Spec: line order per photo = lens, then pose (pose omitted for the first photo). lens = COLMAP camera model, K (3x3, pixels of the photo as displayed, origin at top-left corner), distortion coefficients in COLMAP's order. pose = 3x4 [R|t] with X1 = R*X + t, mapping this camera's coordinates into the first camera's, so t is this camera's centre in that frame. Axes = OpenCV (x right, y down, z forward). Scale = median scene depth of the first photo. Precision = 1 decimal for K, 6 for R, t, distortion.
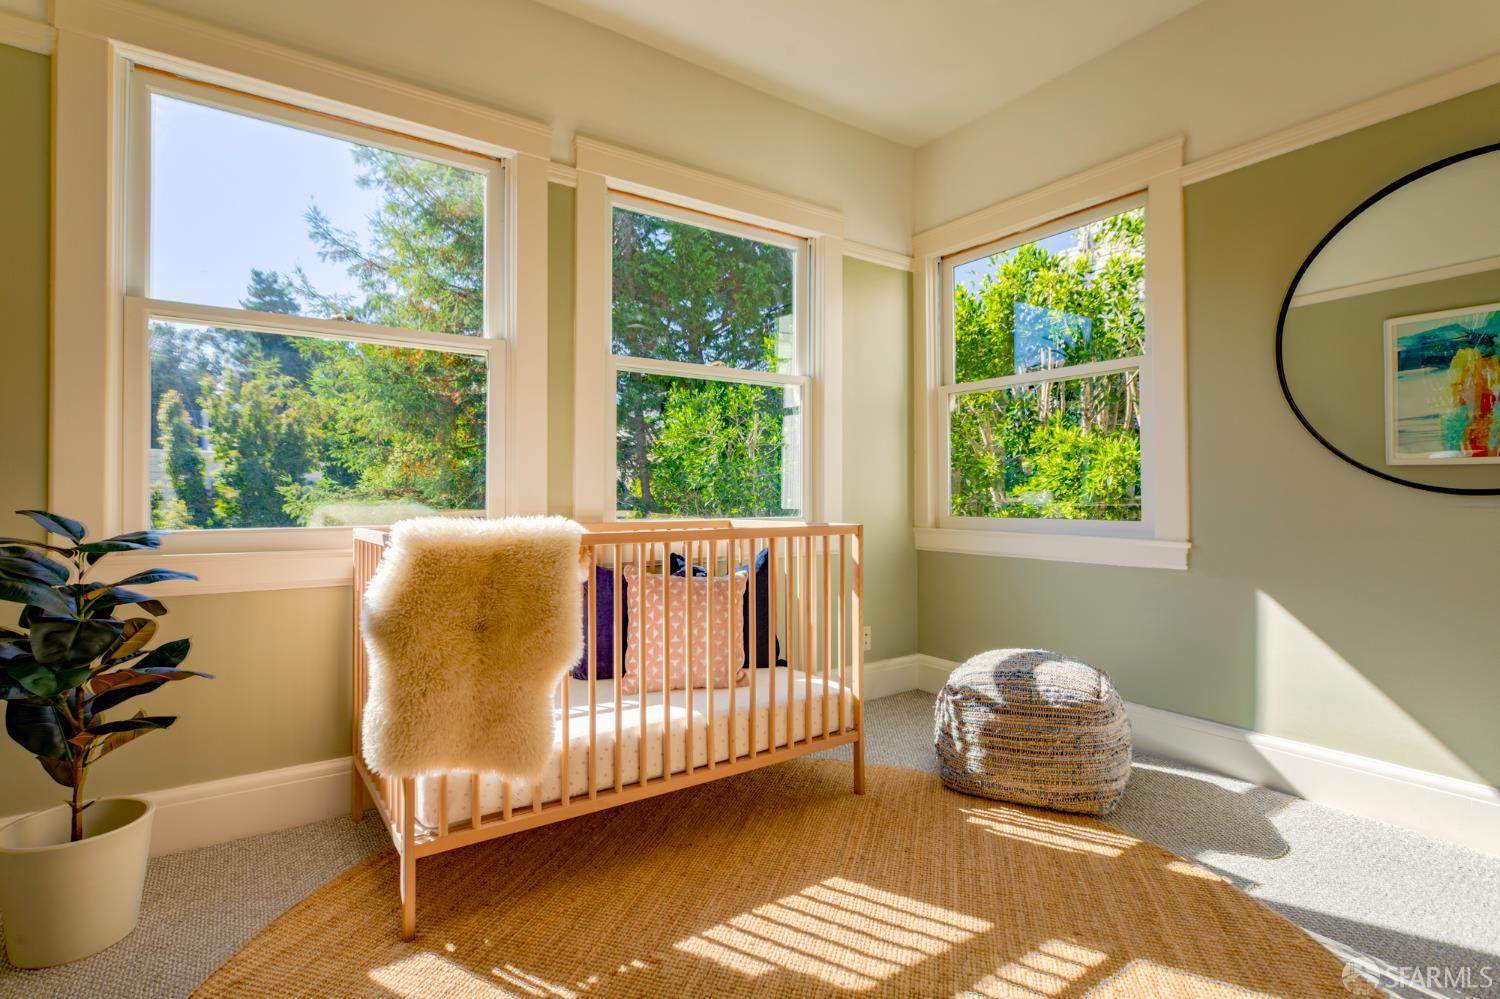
lens RADIAL K [[746.9, 0, 737.5], [0, 746.9, 496.1], [0, 0, 1]] dist [-0.004720, 0.000711]
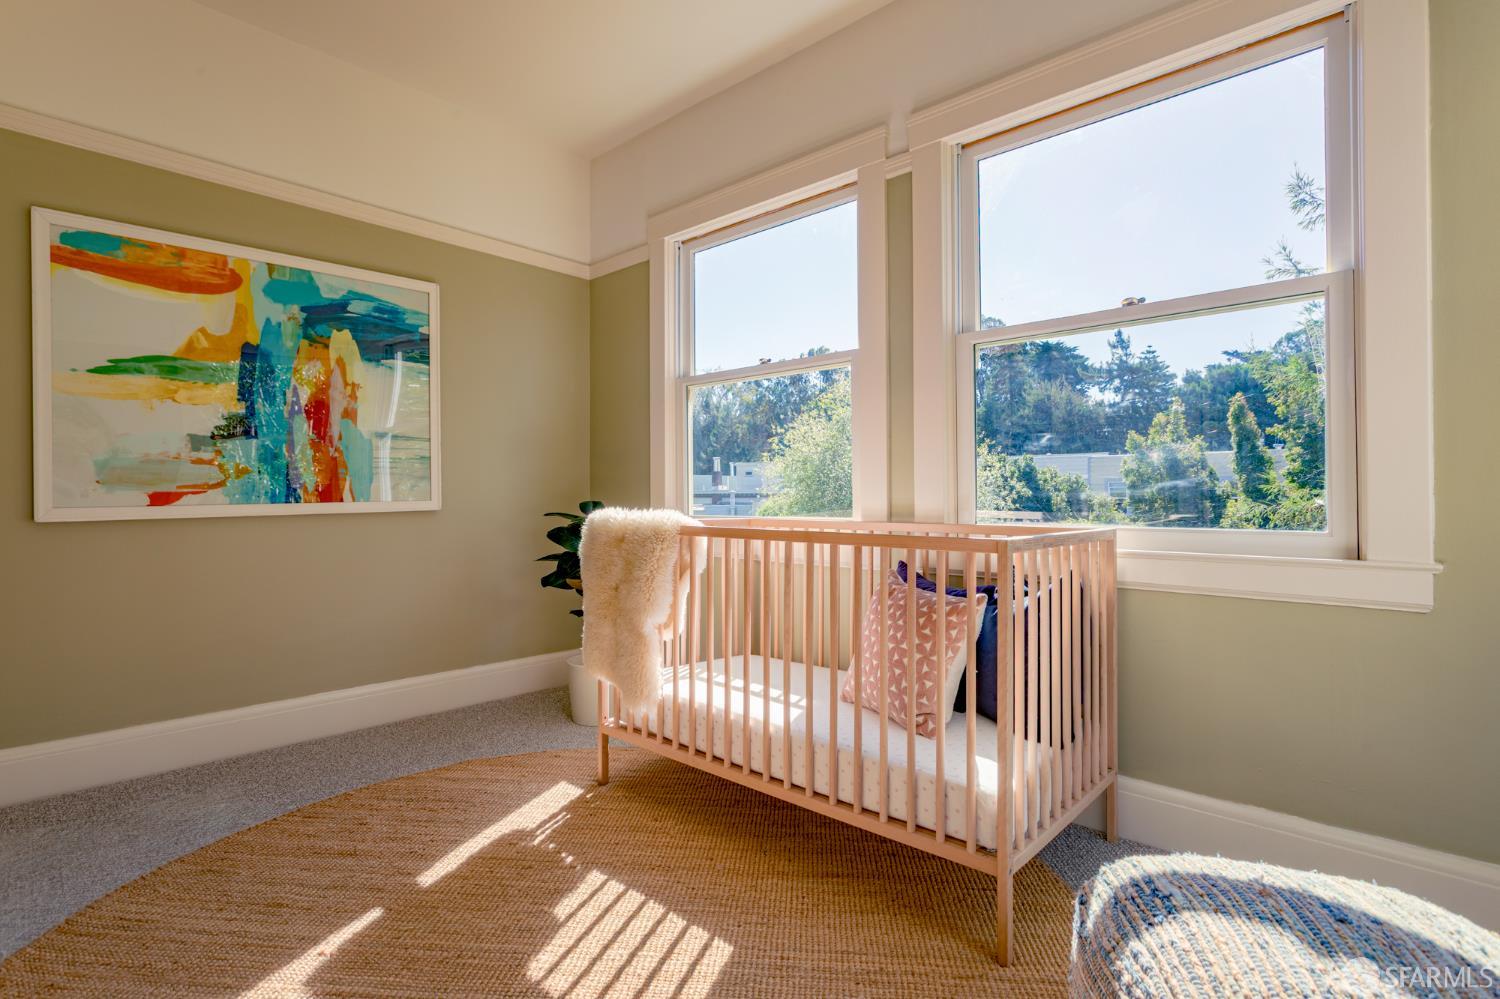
lens RADIAL K [[746.9, 0, 742.8], [0, 746.9, 492.5], [0, 0, 1]] dist [-0.004720, 0.000711]
pose [[0.181533, -0.004178, -0.983376, 1.131504], [0.000995, 0.999991, -0.004065, 0.005777], [0.983384, -0.000241, 0.181535, 1.017922]]
